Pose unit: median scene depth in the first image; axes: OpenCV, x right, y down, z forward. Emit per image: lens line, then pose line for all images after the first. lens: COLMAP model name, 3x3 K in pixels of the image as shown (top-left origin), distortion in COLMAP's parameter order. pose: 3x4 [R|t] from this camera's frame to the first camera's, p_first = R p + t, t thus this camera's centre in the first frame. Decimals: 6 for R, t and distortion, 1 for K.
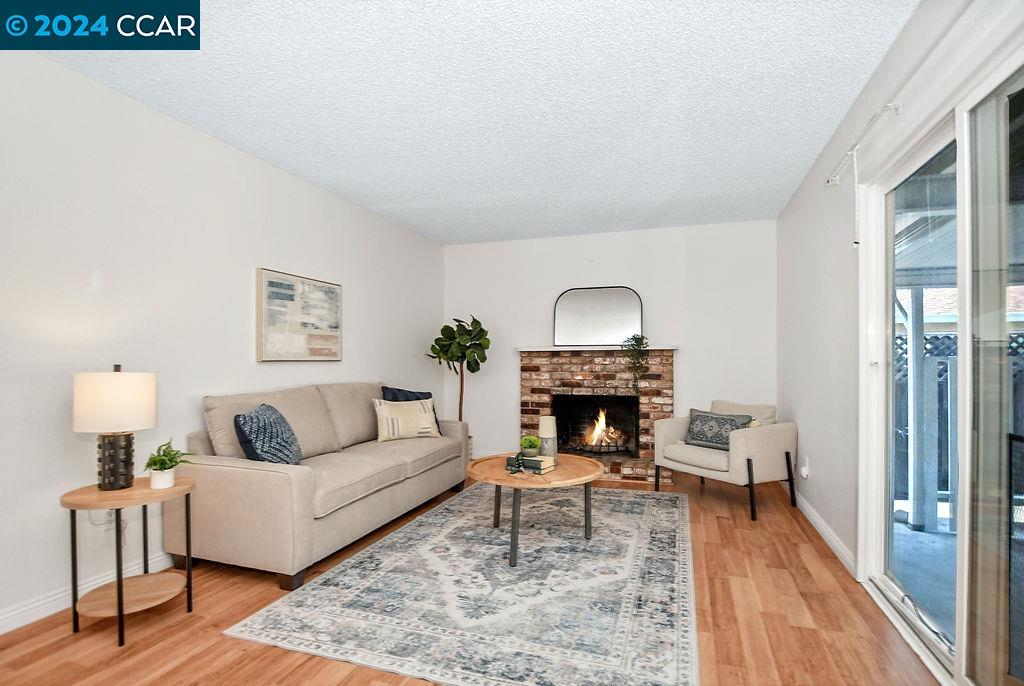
lens RADIAL K [[487.2, 0, 512.9], [0, 487.2, 351.5], [0, 0, 1]] dist [-0.038133, 0.005682]
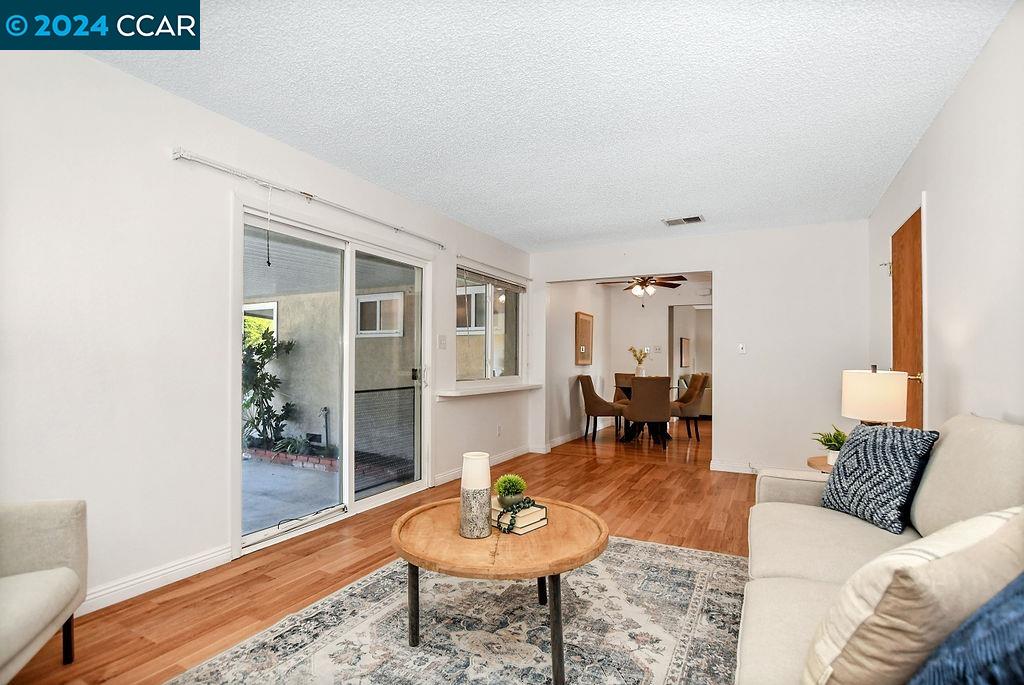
lens RADIAL K [[494.2, 0, 535.6], [0, 494.2, 361.6], [0, 0, 1]] dist [-0.040863, 0.000138]
pose [[-0.994817, -0.001988, 0.101662, -0.075722], [-0.003747, 0.999847, -0.017115, 0.036401], [-0.101612, -0.017408, -0.994672, 1.899192]]
